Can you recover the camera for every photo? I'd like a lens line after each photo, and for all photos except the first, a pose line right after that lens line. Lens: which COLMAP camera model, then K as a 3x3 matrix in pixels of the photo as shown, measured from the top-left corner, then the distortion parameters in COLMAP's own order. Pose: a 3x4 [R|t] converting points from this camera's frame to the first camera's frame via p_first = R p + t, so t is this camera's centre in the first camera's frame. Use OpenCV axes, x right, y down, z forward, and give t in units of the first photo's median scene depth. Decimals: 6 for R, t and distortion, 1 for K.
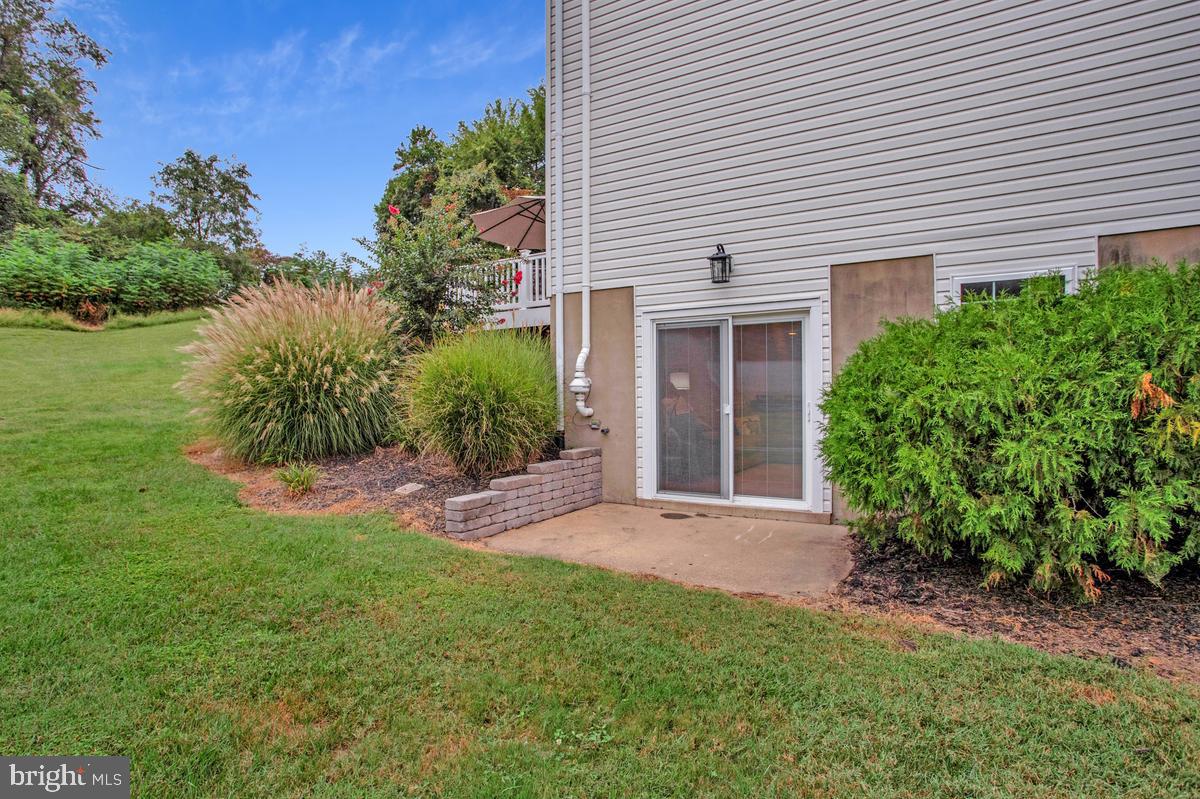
lens RADIAL K [[609.1, 0, 600.0], [0, 609.1, 399.5], [0, 0, 1]] dist [-0.071758, 0.029299]
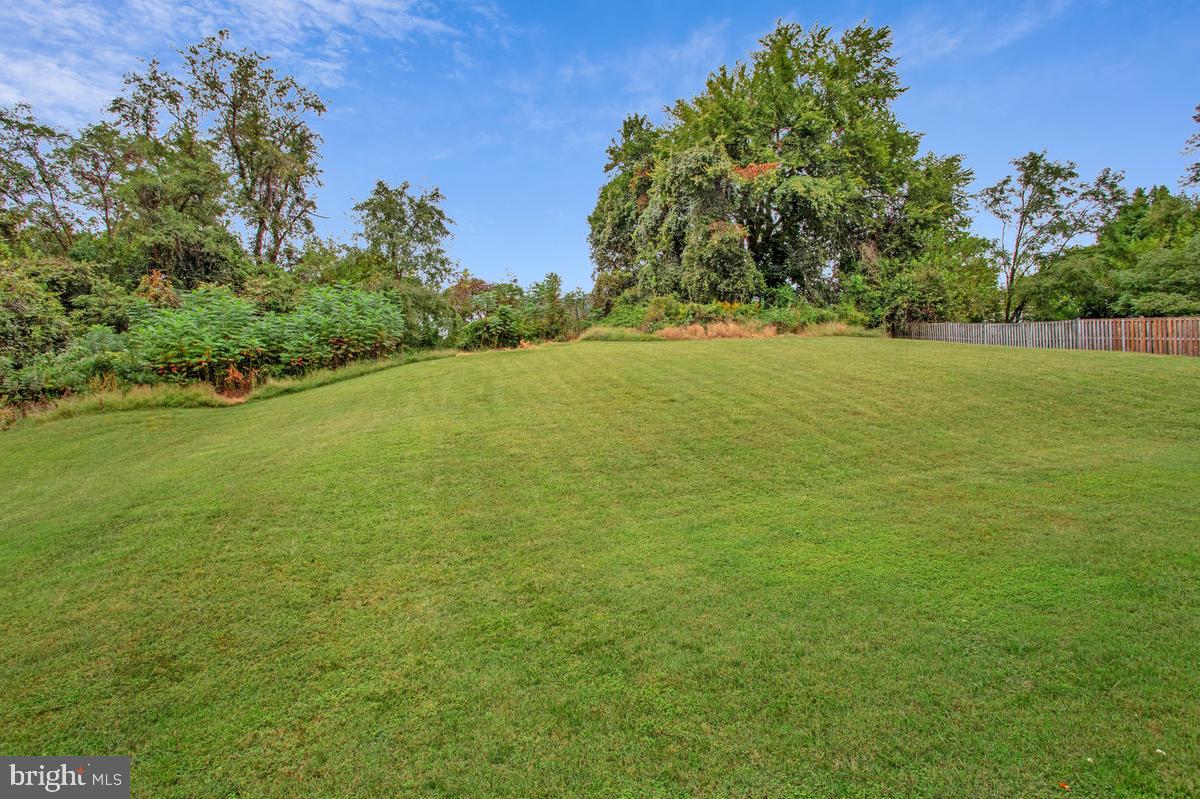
lens RADIAL K [[609.1, 0, 600.0], [0, 609.1, 399.5], [0, 0, 1]] dist [-0.071758, 0.029299]
pose [[0.925939, -0.036106, -0.375944, -0.048447], [0.032488, 0.999345, -0.015960, -0.055249], [0.376274, 0.002564, 0.926505, 0.249718]]
